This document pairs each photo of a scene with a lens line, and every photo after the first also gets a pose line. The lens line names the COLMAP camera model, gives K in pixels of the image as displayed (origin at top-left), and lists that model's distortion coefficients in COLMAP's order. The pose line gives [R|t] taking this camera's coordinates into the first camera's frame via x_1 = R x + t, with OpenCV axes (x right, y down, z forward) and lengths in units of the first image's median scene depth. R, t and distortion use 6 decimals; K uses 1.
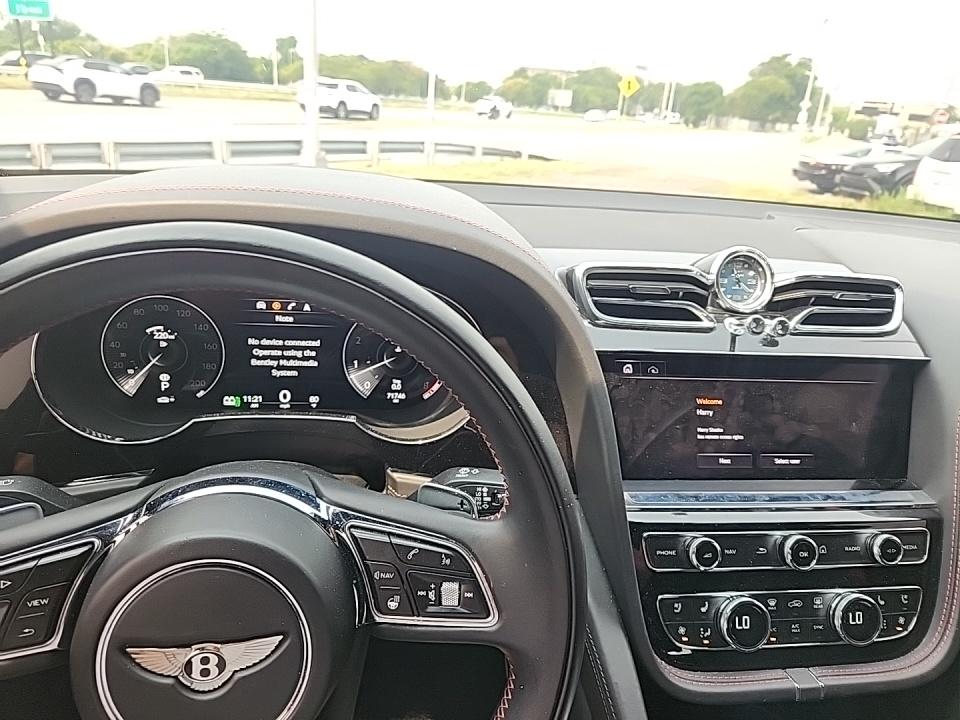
lens RADIAL K [[625.4, 0, 480.0], [0, 625.4, 360.0], [0, 0, 1]] dist [0.005182, -0.016255]
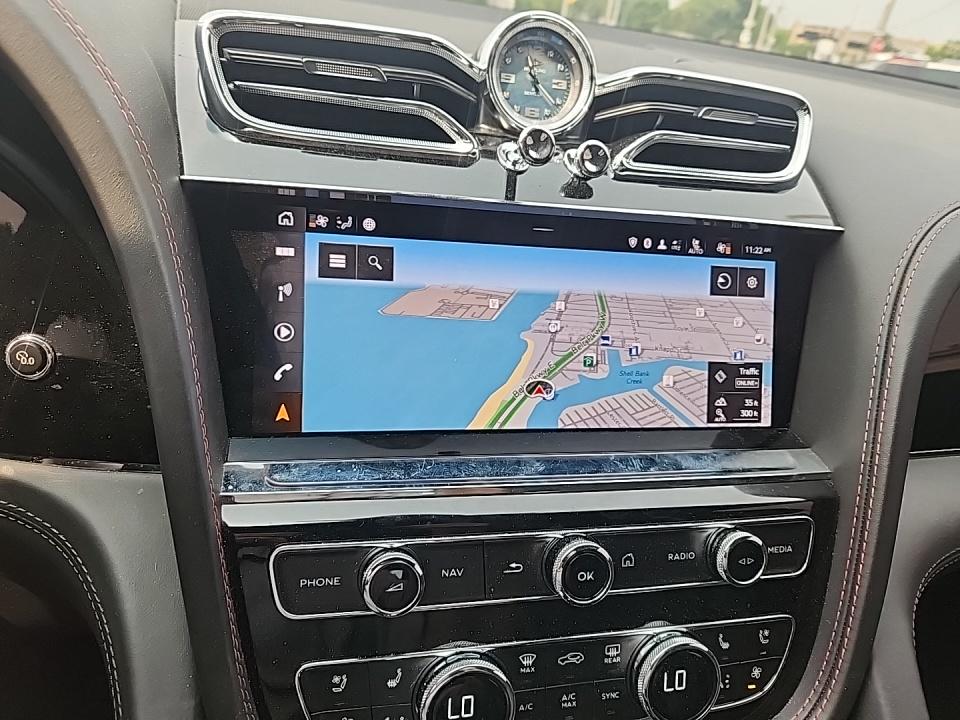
lens RADIAL K [[625.4, 0, 480.0], [0, 625.4, 360.0], [0, 0, 1]] dist [0.005182, -0.016255]
pose [[0.994797, 0.008277, 0.101540, 0.329000], [-0.021134, 0.991778, 0.126210, 0.055438], [-0.099661, -0.127699, 0.986793, 0.447638]]
